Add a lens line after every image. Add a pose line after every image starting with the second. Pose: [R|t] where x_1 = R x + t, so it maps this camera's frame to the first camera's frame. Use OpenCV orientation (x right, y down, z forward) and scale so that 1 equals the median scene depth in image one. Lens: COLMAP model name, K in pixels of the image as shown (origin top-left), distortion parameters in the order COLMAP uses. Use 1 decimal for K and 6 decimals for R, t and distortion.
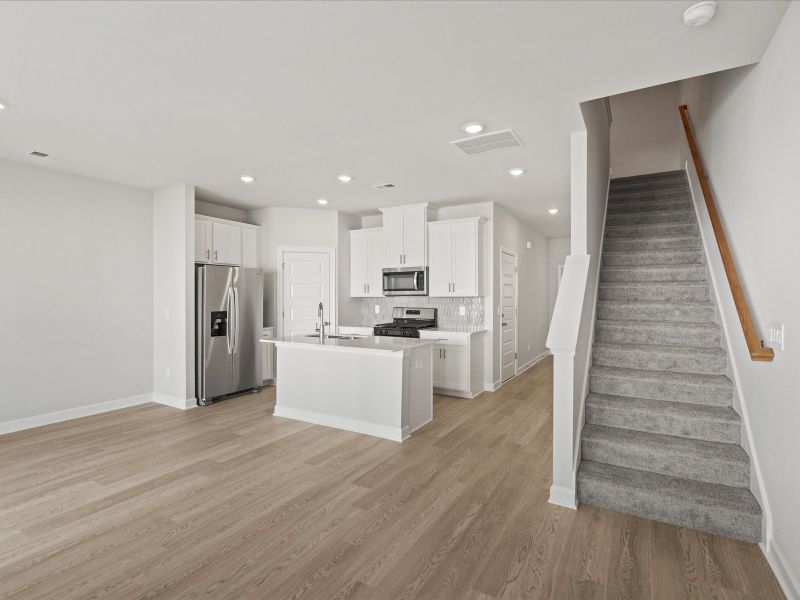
lens RADIAL K [[394.8, 0, 394.6], [0, 394.8, 298.3], [0, 0, 1]] dist [0.002132, 0.000010]
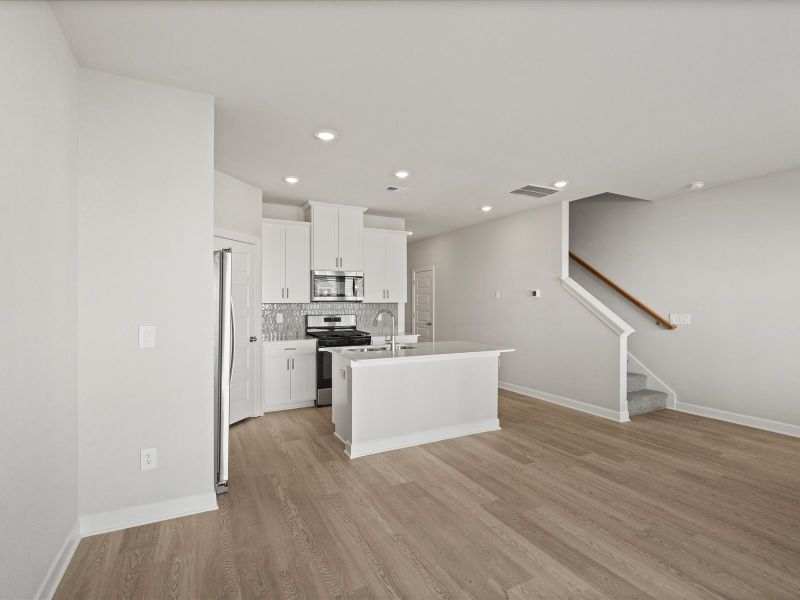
lens RADIAL K [[394.8, 0, 395.4], [0, 394.8, 299.3], [0, 0, 1]] dist [0.002132, 0.000010]
pose [[0.531460, 0.007456, 0.847050, -0.754412], [0.004321, 0.999924, -0.011513, -0.001319], [-0.847072, 0.009779, 0.531388, 0.433723]]
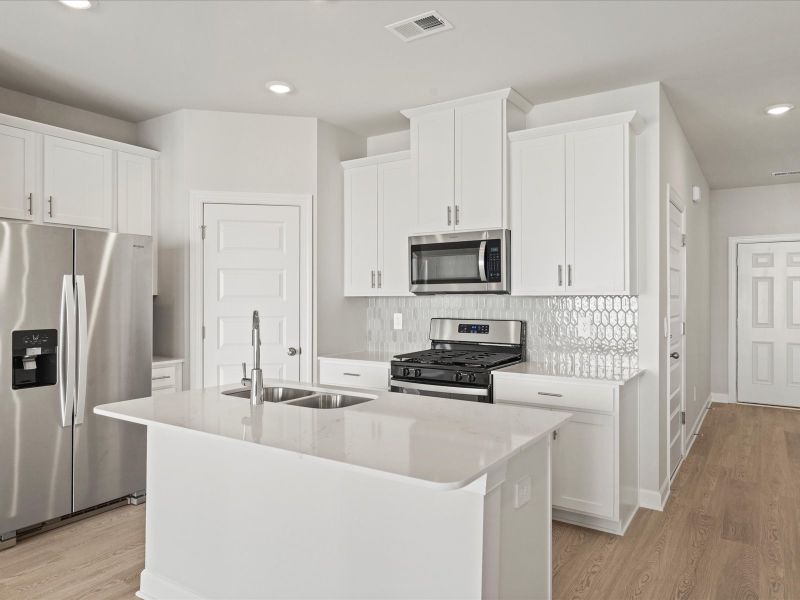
lens RADIAL K [[546.2, 0, 396.0], [0, 546.2, 298.6], [0, 0, 1]] dist [0.005132, 0.000884]
pose [[0.999020, -0.000475, -0.044269, -0.019997], [0.000486, 1.000000, 0.000243, -0.001041], [0.044269, -0.000264, 0.999020, 0.384892]]
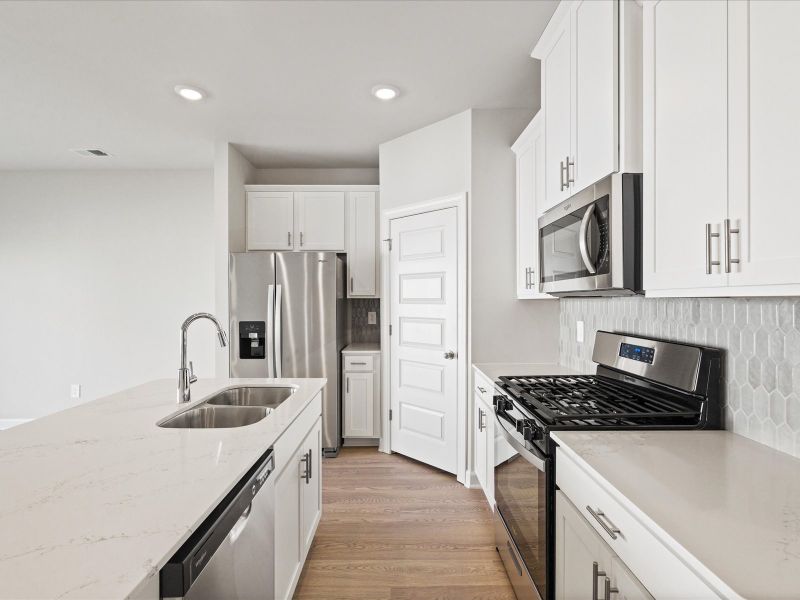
lens RADIAL K [[394.8, 0, 399.1], [0, 394.8, 300.3], [0, 0, 1]] dist [0.002132, 0.000010]
pose [[0.522386, 0.000551, -0.852709, 0.229693], [-0.003648, 0.999992, -0.001589, -0.001470], [0.852702, 0.003941, 0.522383, 0.799565]]
